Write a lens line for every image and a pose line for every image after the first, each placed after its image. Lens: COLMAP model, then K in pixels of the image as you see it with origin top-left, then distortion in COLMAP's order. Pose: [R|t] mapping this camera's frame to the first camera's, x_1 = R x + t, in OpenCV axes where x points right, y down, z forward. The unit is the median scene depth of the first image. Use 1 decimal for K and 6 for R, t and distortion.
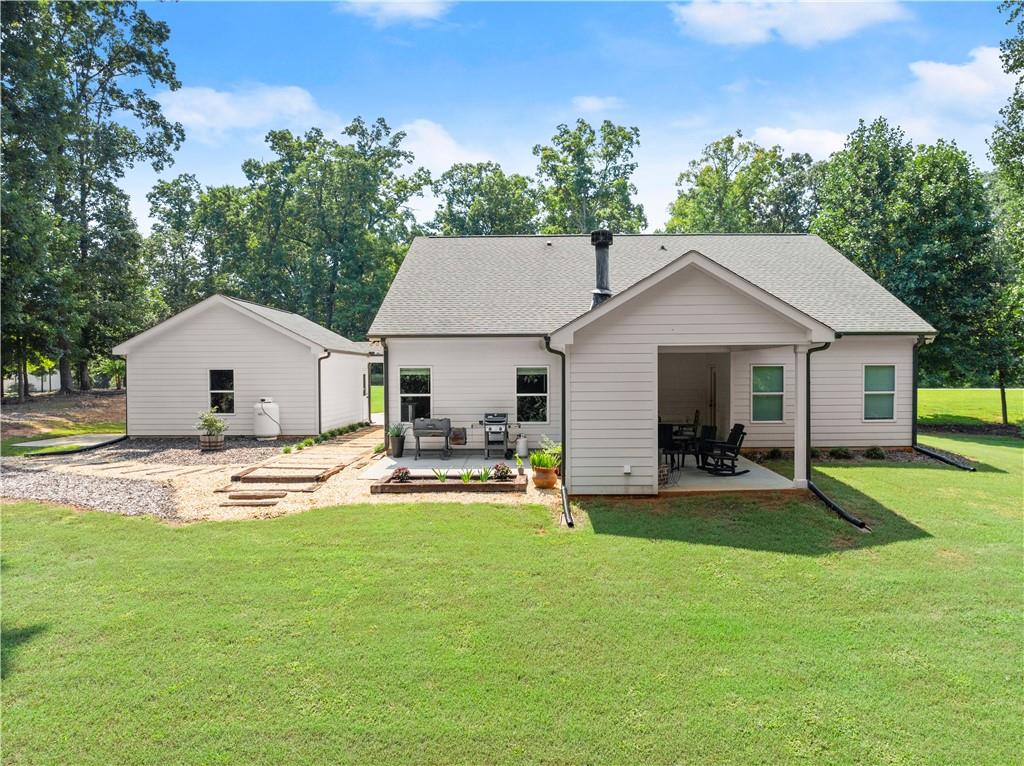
lens RADIAL K [[733.8, 0, 507.8], [0, 733.8, 385.6], [0, 0, 1]] dist [-0.023063, -0.000505]
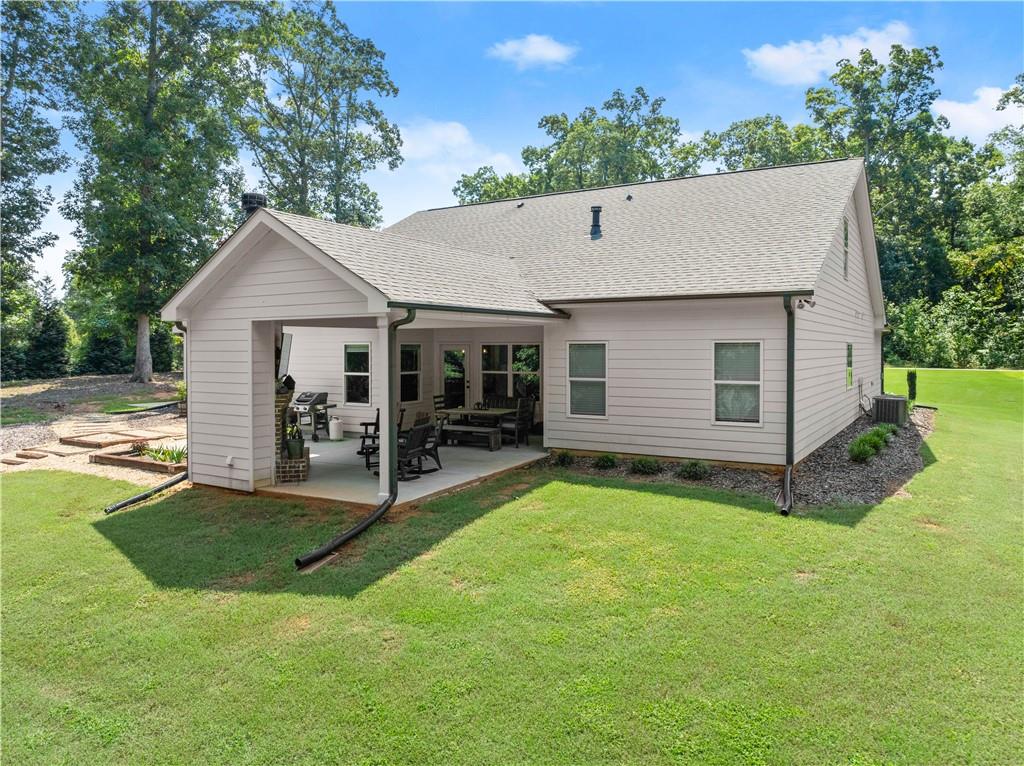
lens RADIAL K [[724.7, 0, 504.5], [0, 724.7, 355.3], [0, 0, 1]] dist [-0.028450, 0.002163]
pose [[0.863589, 0.011344, -0.504068, 0.252124], [-0.013510, 0.999909, -0.000642, -0.004807], [0.504015, 0.007364, 0.863663, 0.116610]]
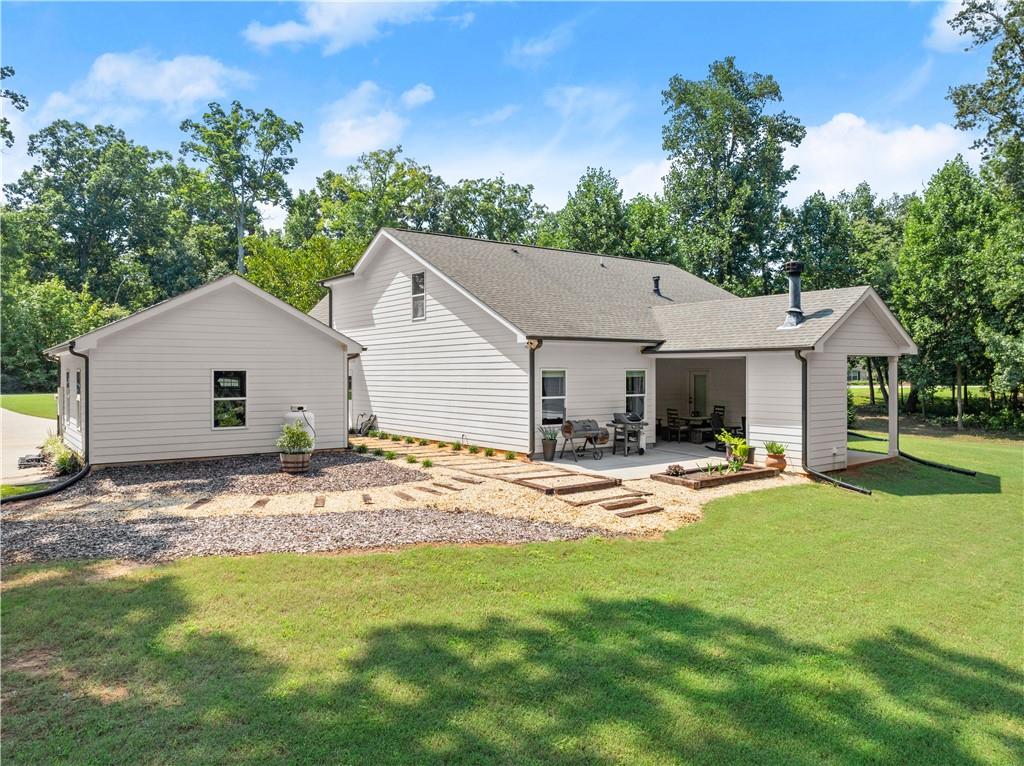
lens RADIAL K [[733.8, 0, 507.8], [0, 733.8, 385.6], [0, 0, 1]] dist [-0.023063, -0.000505]
pose [[0.792149, -0.008219, 0.610273, -0.303570], [0.009797, 0.999952, 0.000751, -0.001805], [-0.610249, 0.005384, 0.792191, 0.094887]]
